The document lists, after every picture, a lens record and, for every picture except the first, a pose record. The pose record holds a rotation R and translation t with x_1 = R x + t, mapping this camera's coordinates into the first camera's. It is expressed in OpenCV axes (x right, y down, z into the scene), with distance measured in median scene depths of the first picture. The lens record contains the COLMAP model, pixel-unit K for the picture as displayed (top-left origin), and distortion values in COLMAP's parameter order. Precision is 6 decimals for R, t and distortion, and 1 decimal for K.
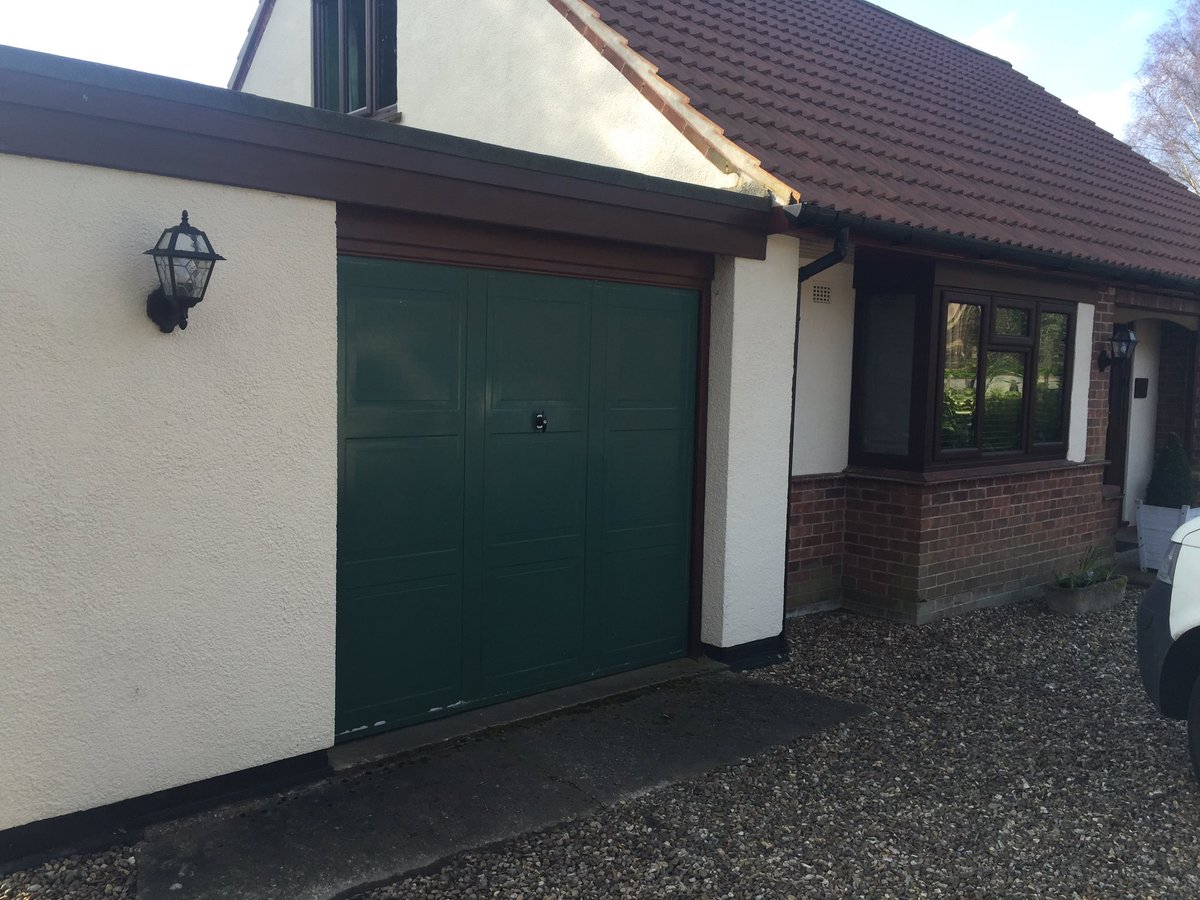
lens RADIAL K [[1040.4, 0, 595.9], [0, 1040.4, 448.7], [0, 0, 1]] dist [0.101442, -0.147531]
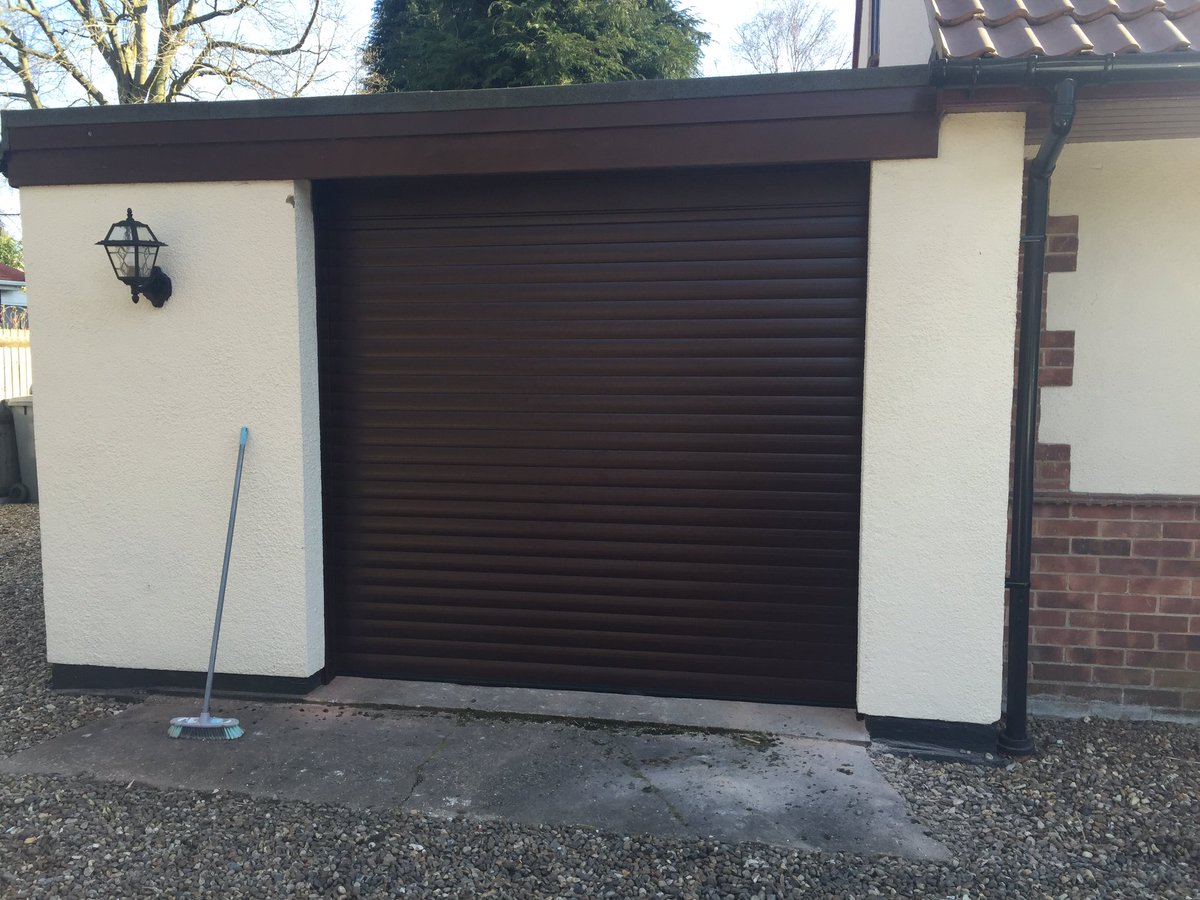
lens RADIAL K [[1040.4, 0, 595.9], [0, 1040.4, 448.7], [0, 0, 1]] dist [0.101442, -0.147531]
pose [[0.597982, 0.051925, -0.799826, 0.935314], [-0.050787, 0.998349, 0.026843, -0.001496], [0.799899, 0.024570, 0.599632, 0.675121]]
